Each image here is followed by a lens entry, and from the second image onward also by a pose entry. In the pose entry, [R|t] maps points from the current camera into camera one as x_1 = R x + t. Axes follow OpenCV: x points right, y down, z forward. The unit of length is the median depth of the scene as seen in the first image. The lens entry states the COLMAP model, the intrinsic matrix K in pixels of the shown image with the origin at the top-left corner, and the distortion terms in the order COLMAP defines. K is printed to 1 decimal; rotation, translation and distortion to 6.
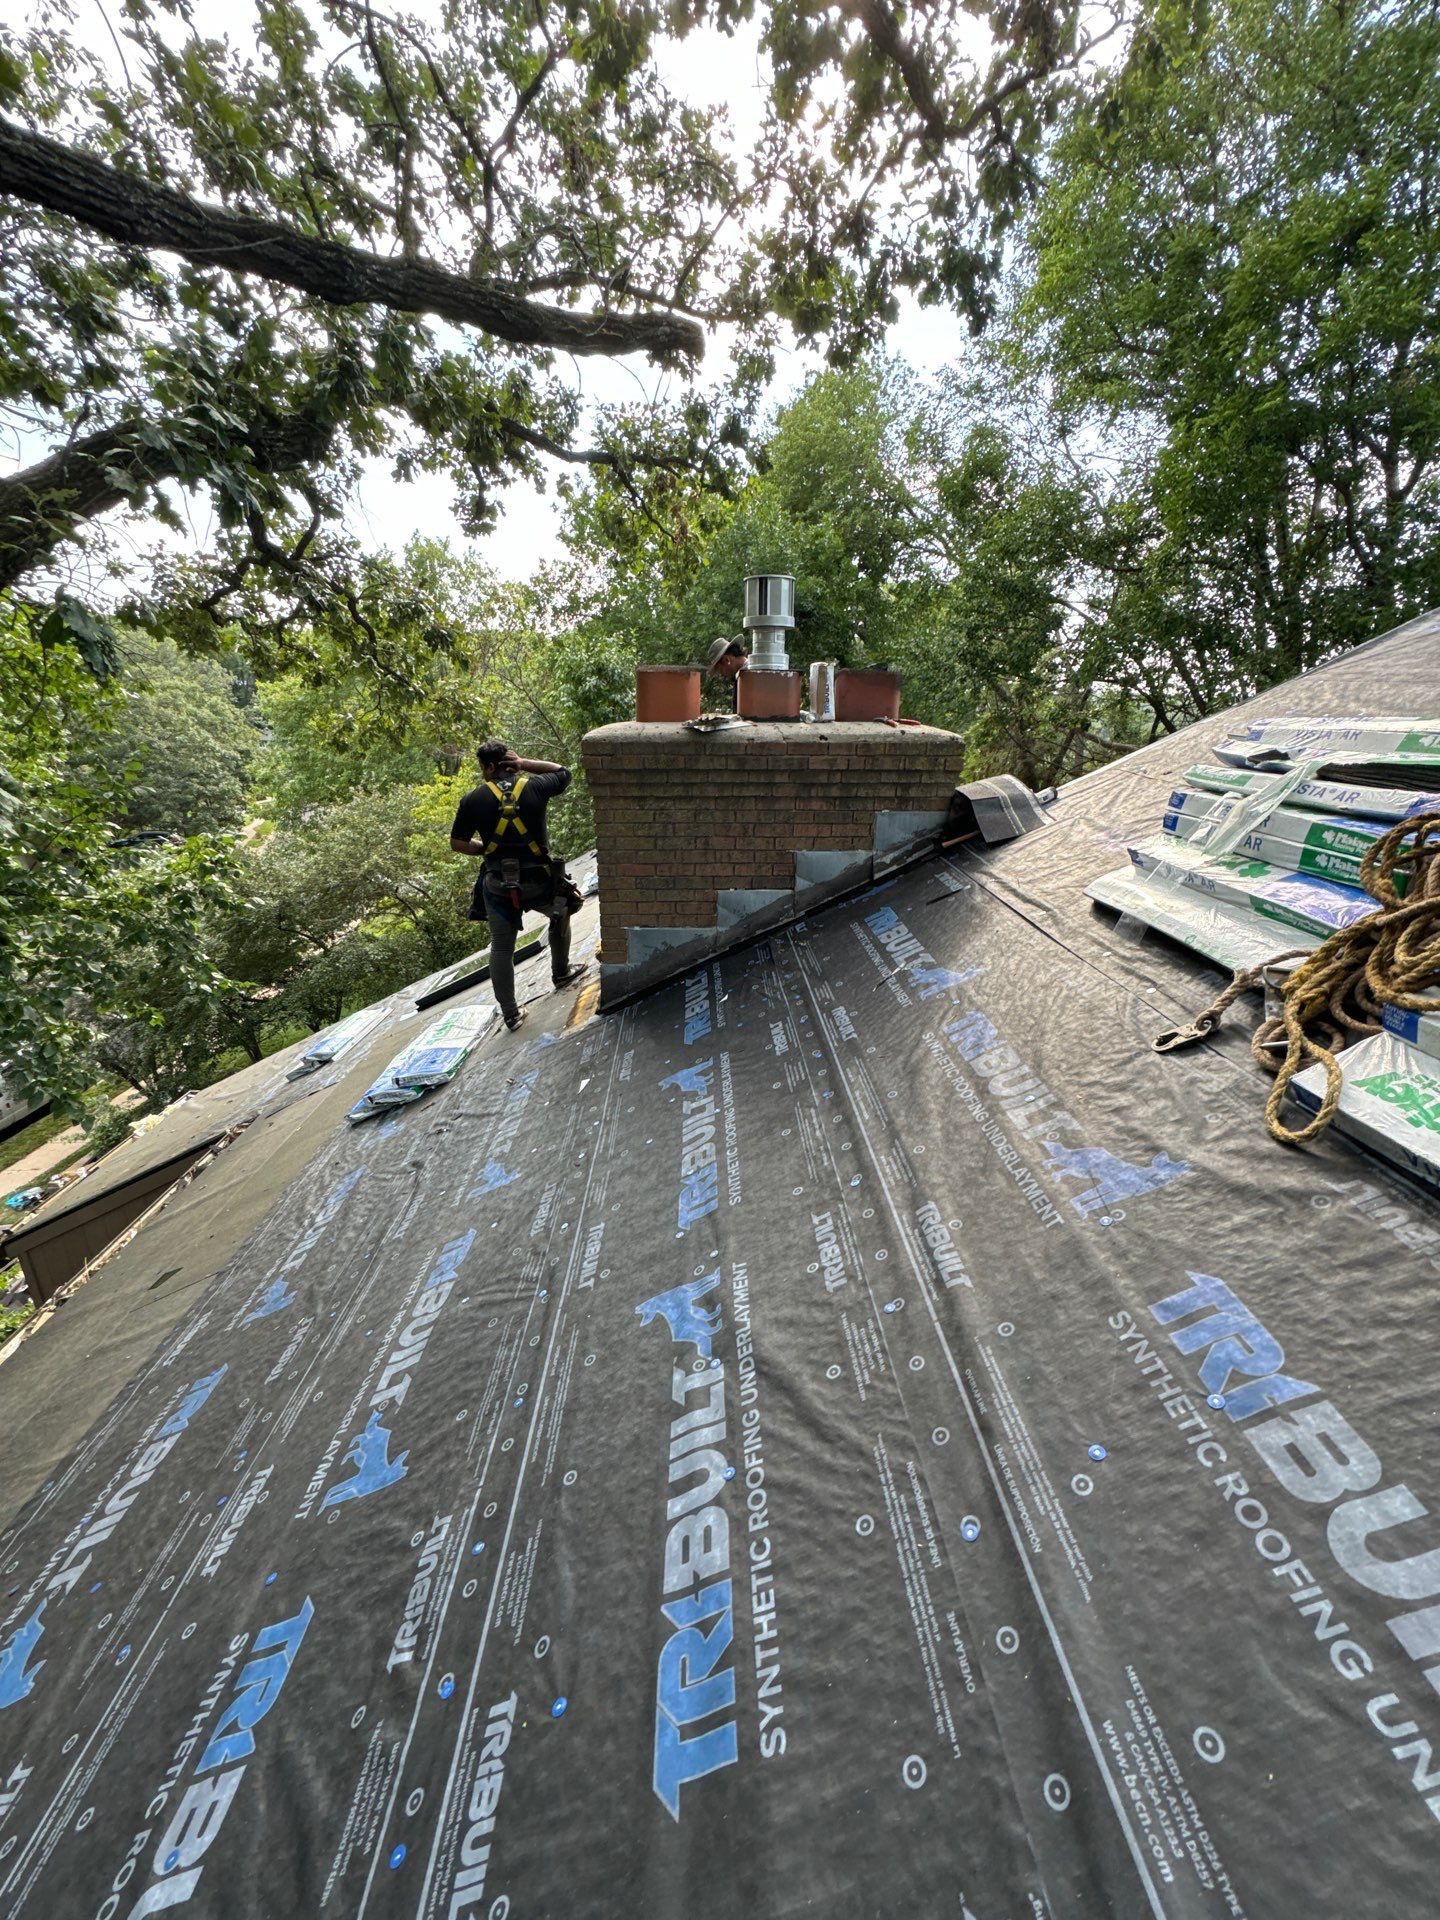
lens RADIAL K [[775.3, 0, 733.6], [0, 775.3, 961.2], [0, 0, 1]] dist [0.003094, 0.000240]
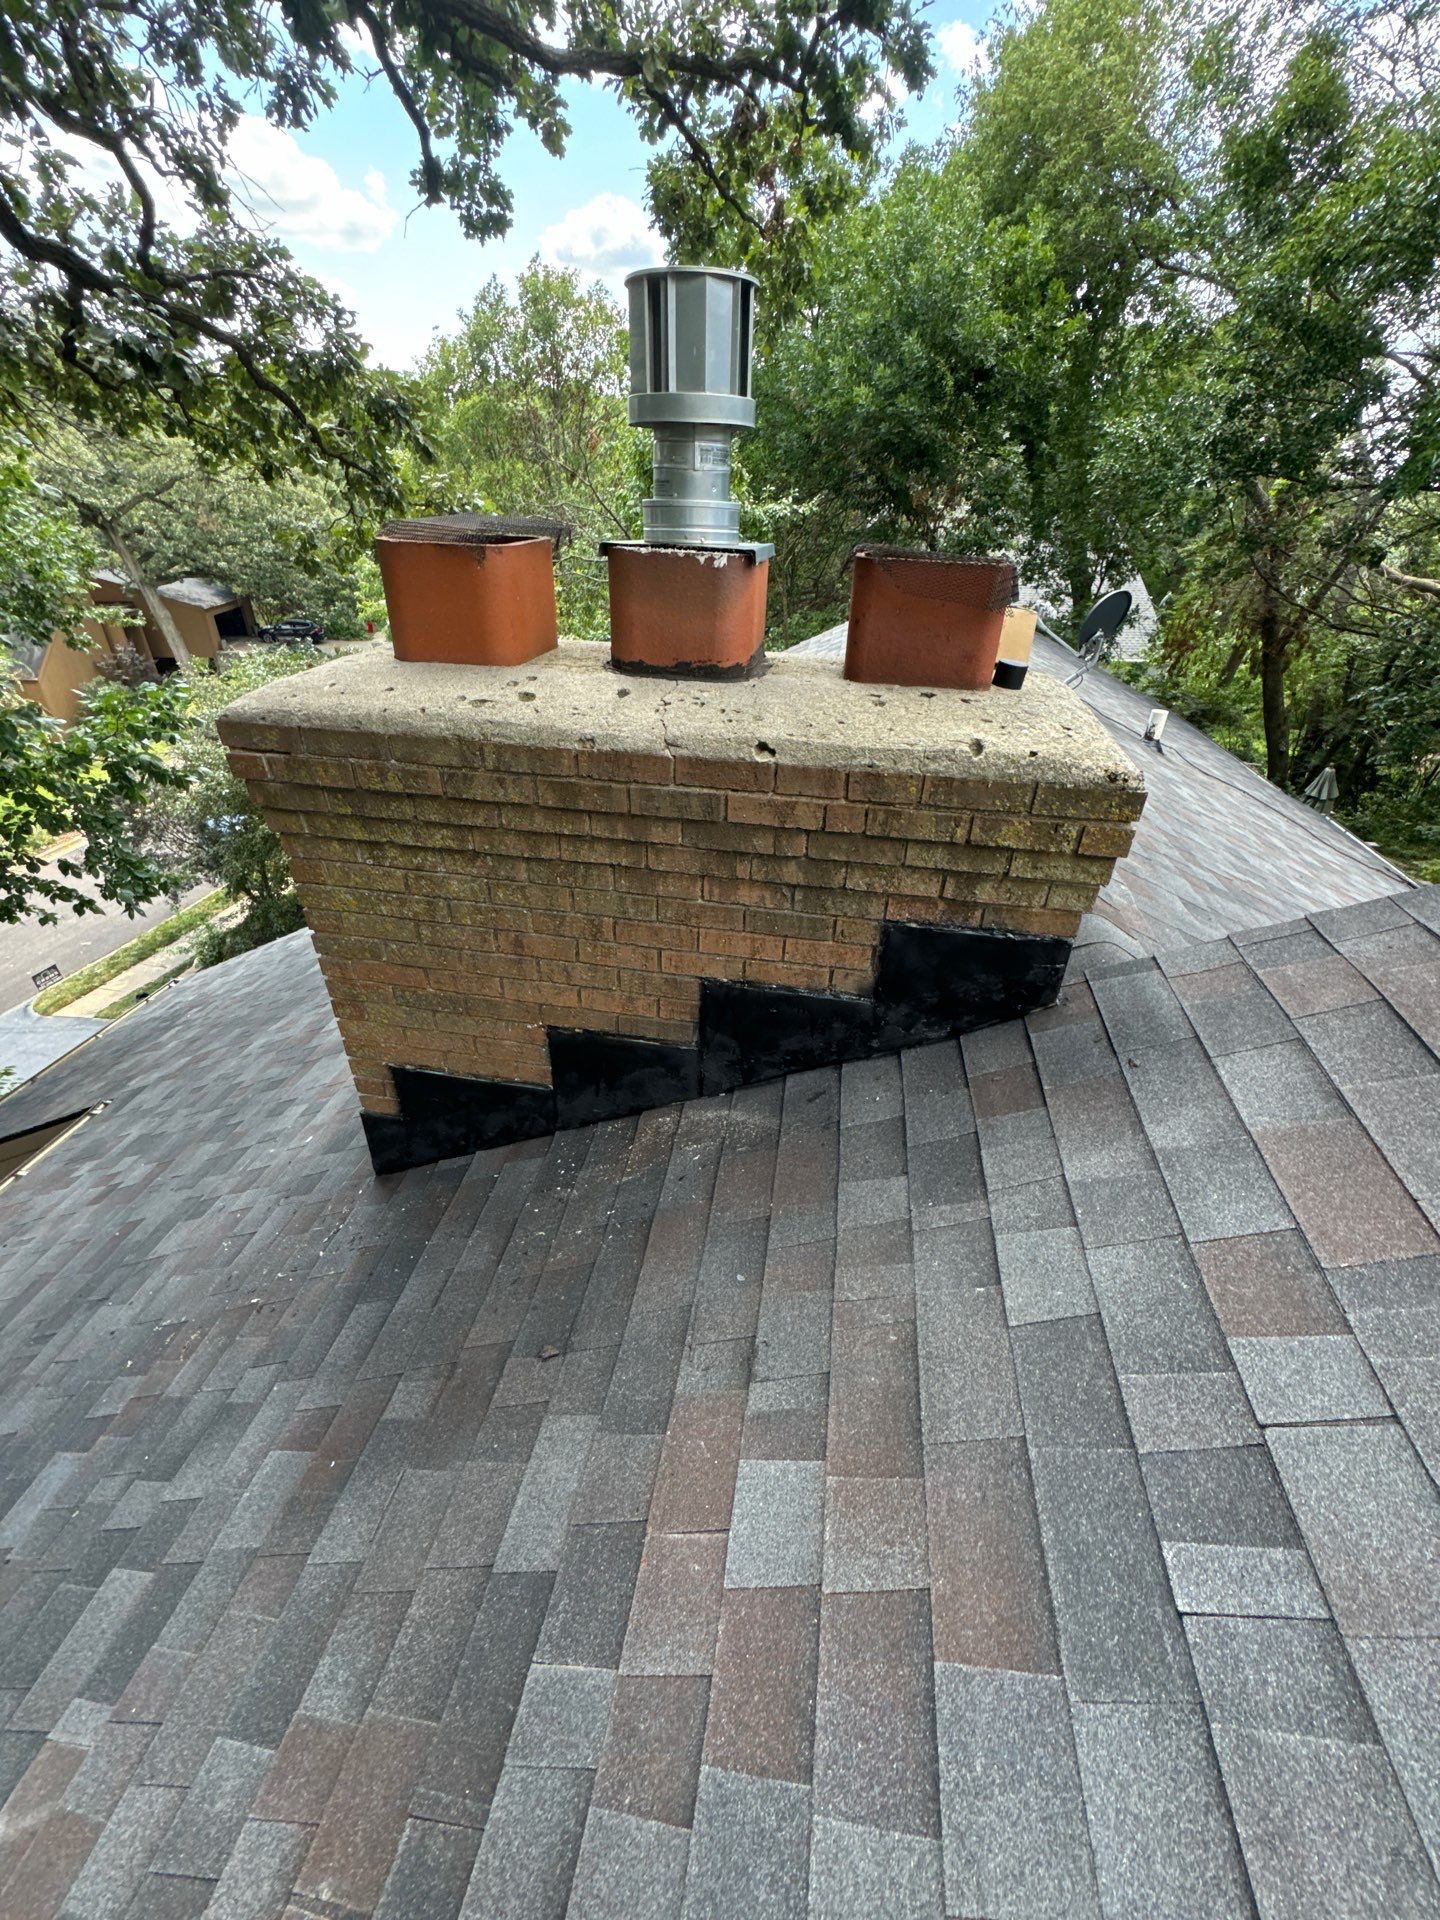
lens RADIAL K [[757.5, 0, 725.2], [0, 757.5, 960.4], [0, 0, 1]] dist [-0.003636, 0.000517]
pose [[0.978283, 0.125628, -0.164863, 0.074543], [-0.082538, 0.965719, 0.246119, -0.125683], [0.190131, -0.227167, 0.955115, 0.282603]]
